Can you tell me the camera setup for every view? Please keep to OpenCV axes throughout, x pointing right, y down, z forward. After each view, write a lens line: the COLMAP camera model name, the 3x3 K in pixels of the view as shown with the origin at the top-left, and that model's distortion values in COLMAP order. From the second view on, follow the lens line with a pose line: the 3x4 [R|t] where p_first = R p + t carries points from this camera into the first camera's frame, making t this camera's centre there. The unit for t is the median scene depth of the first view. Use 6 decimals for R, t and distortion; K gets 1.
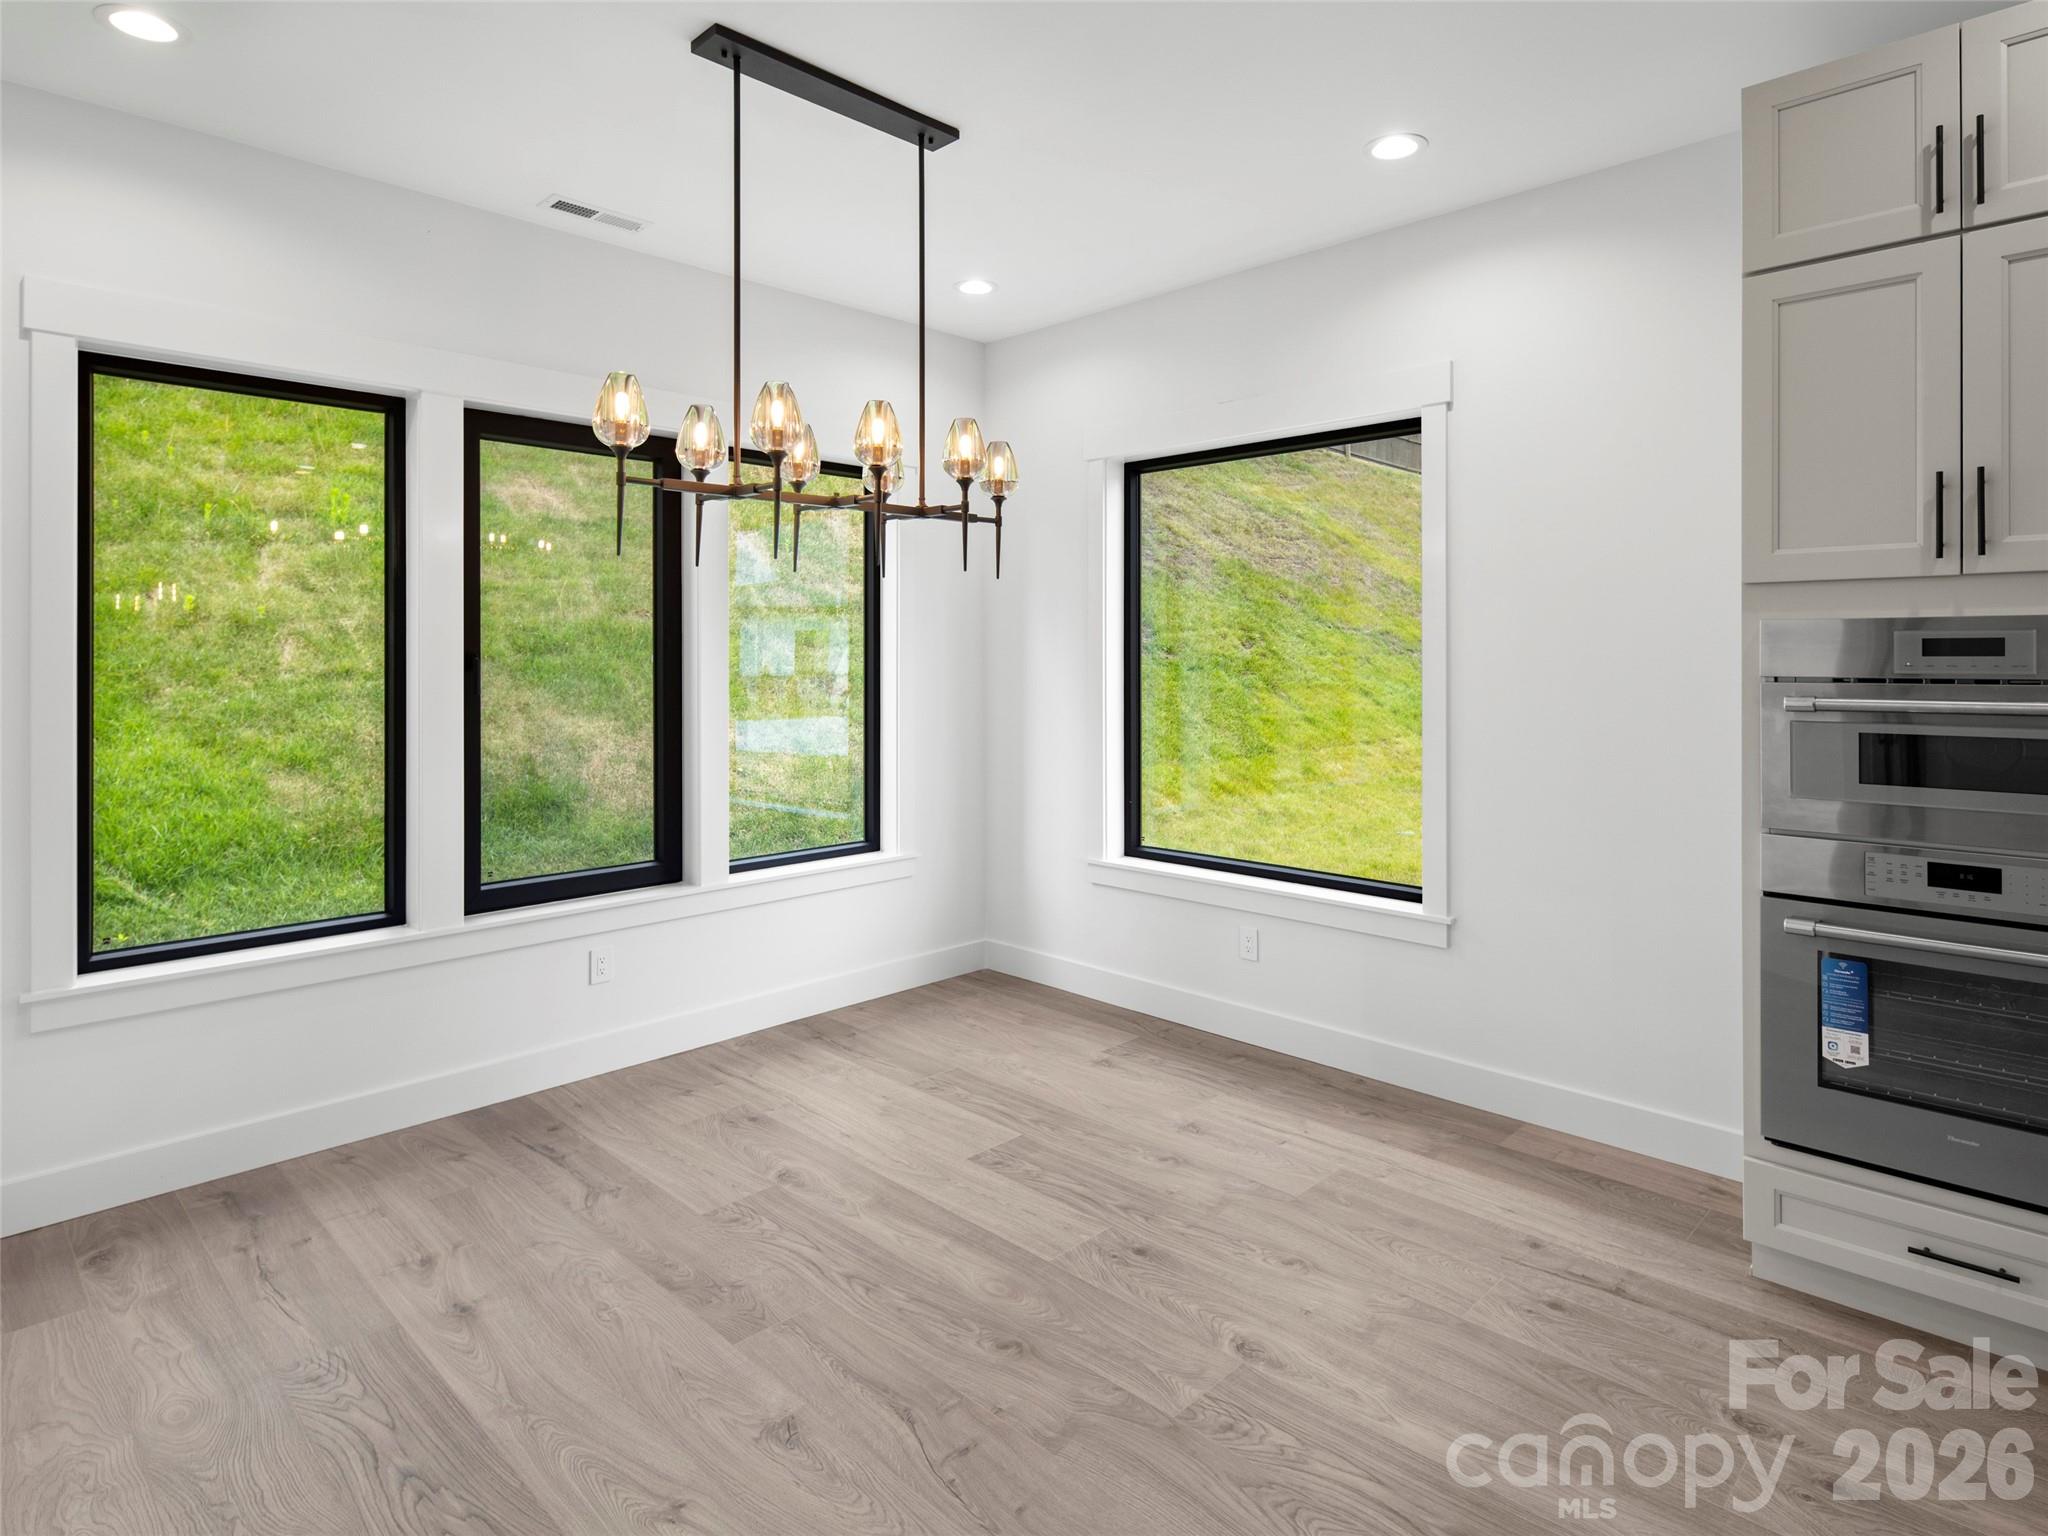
lens RADIAL K [[1133.0, 0, 1046.2], [0, 1133.0, 653.7], [0, 0, 1]] dist [0.000779, -0.001308]
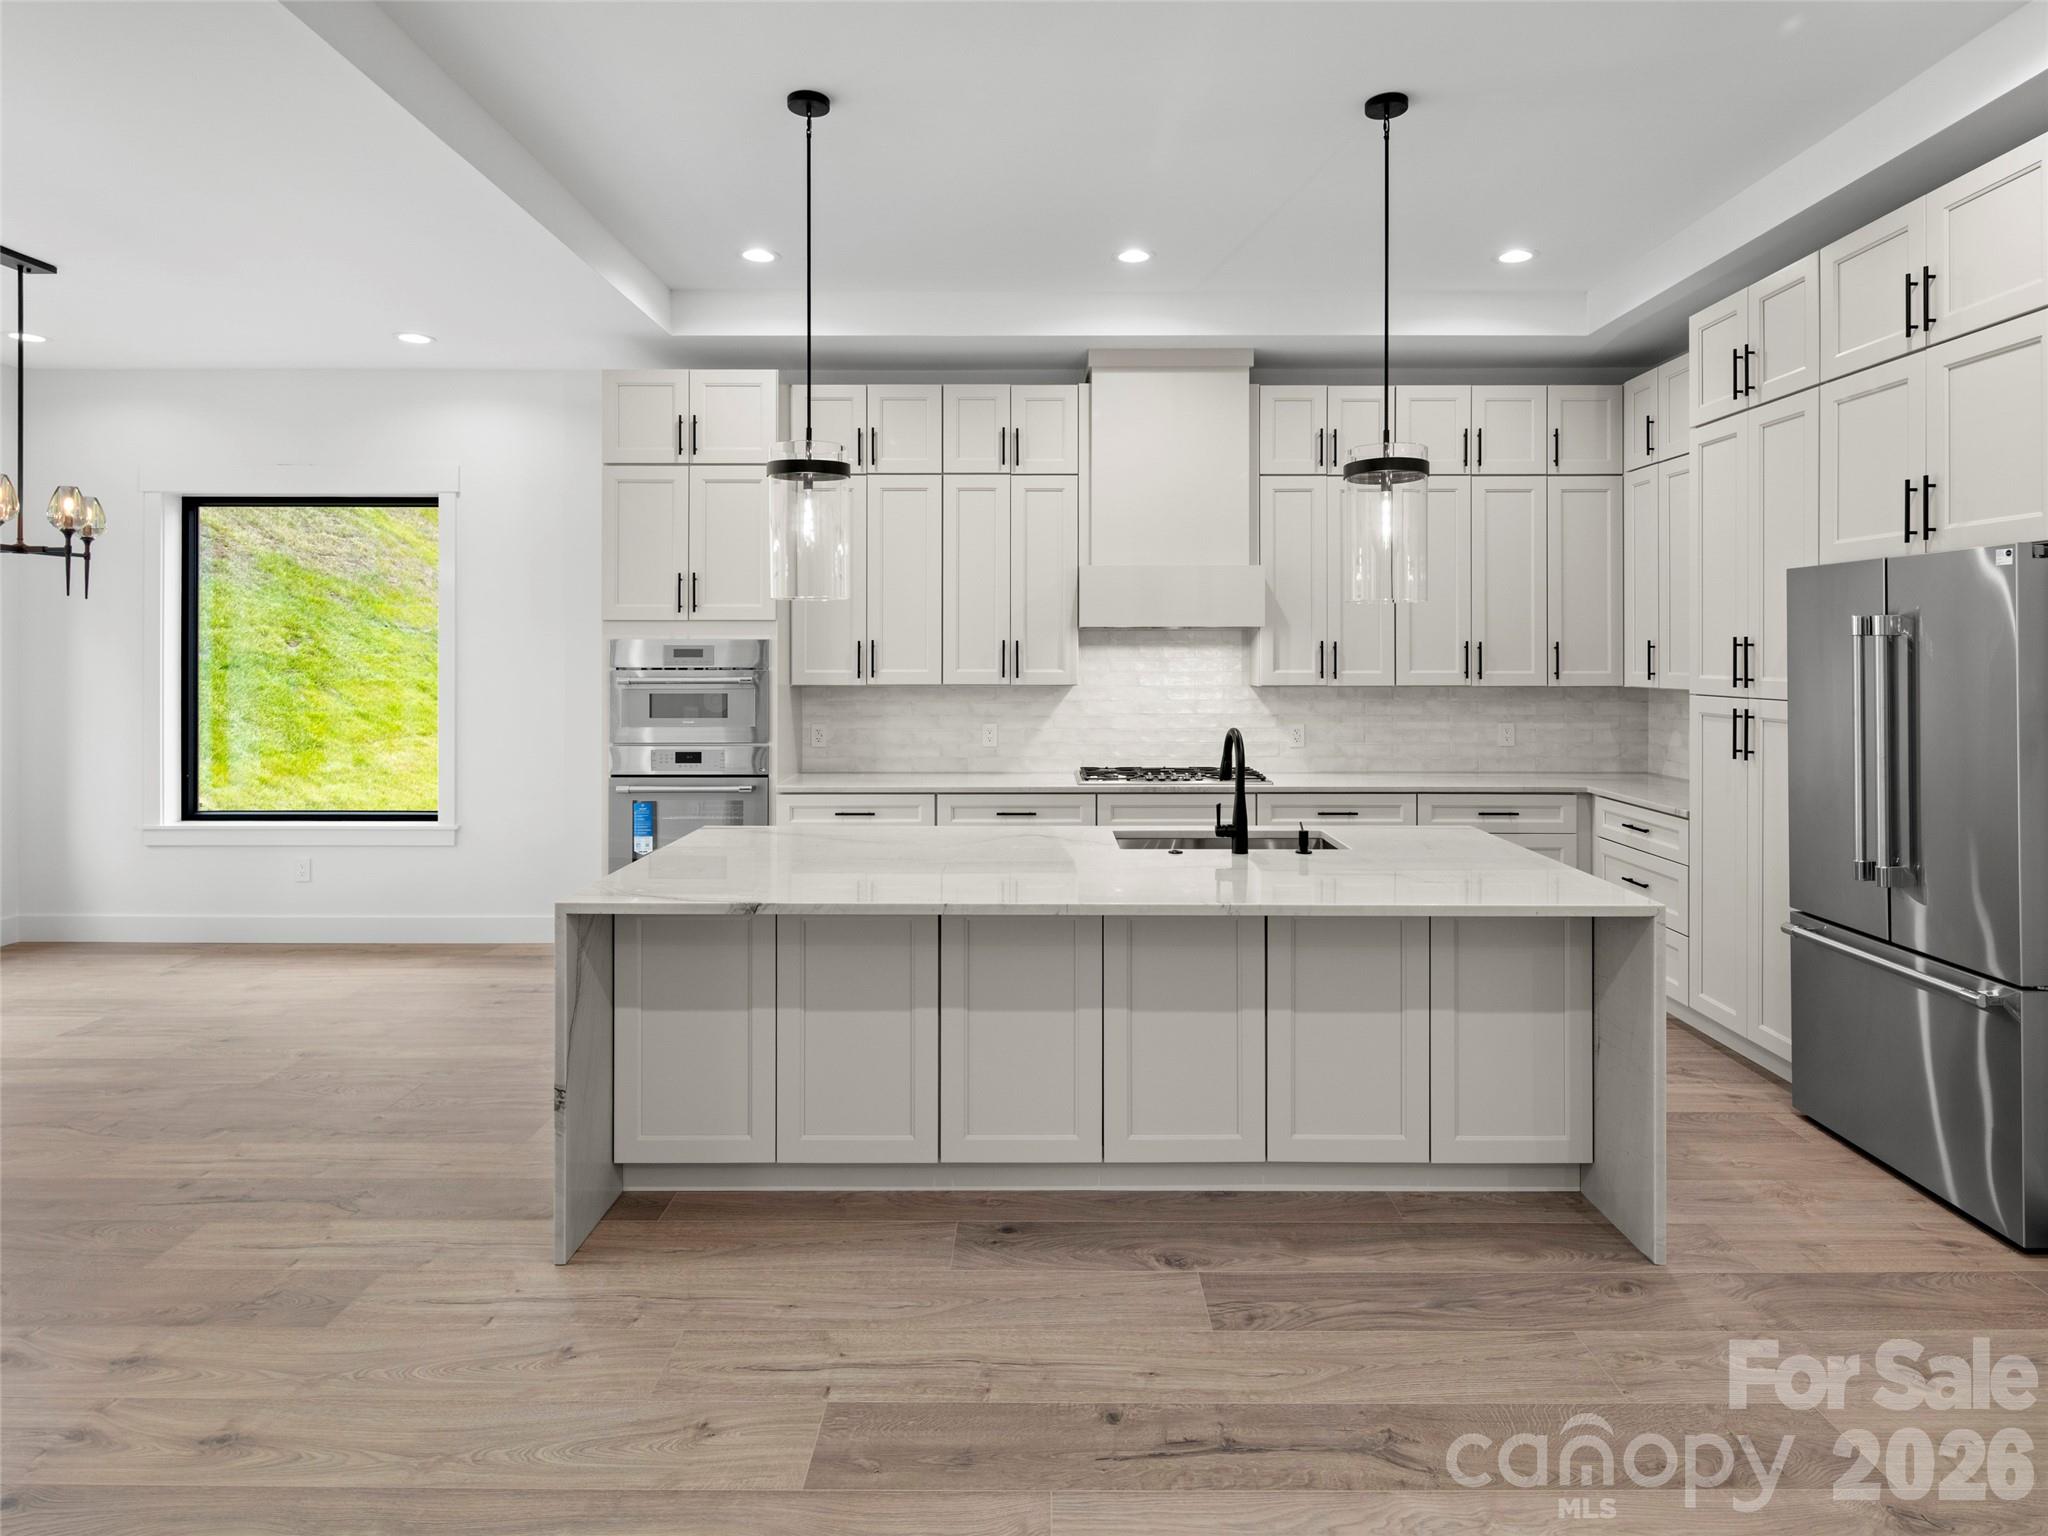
lens RADIAL K [[1122.2, 0, 1038.7], [0, 1122.2, 652.3], [0, 0, 1]] dist [0.001238, -0.001580]
pose [[0.720436, 0.002460, 0.693518, -0.100197], [-0.003268, 0.999995, -0.000152, -0.004308], [-0.693514, -0.002157, 0.720440, -0.487644]]
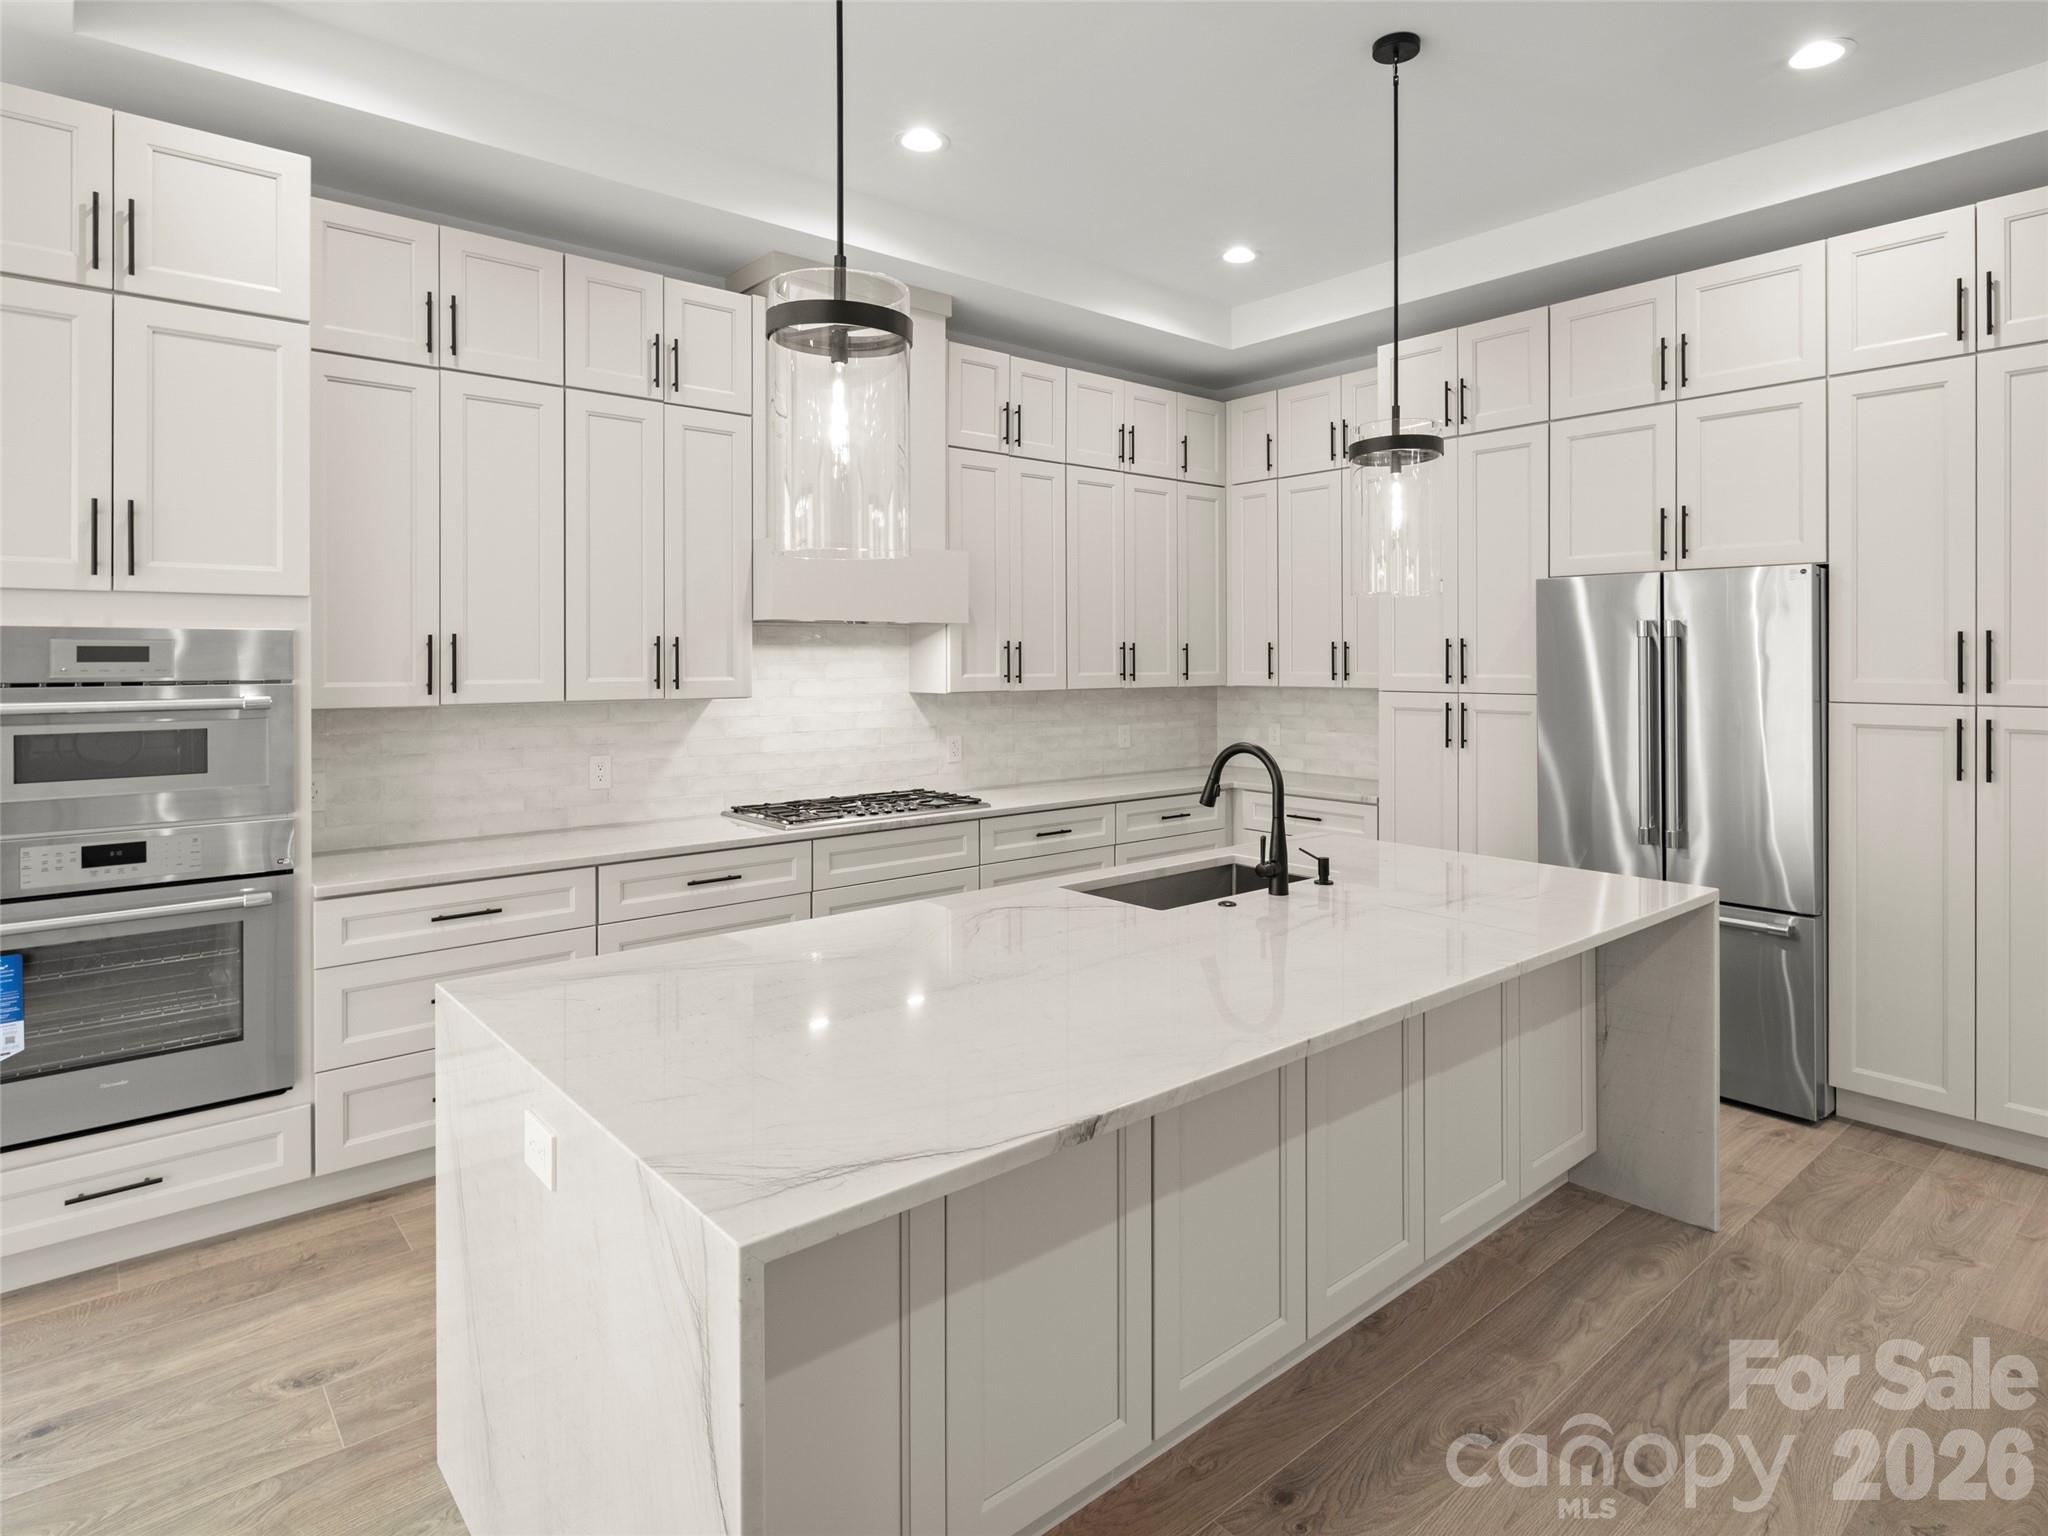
lens RADIAL K [[1123.9, 0, 1043.4], [0, 1123.9, 659.4], [0, 0, 1]] dist [0.003490, -0.001614]
pose [[0.093639, -0.000106, 0.995606, -0.110551], [-0.000754, 1.000000, 0.000178, -0.000600], [-0.995606, -0.000767, 0.093639, -0.020892]]
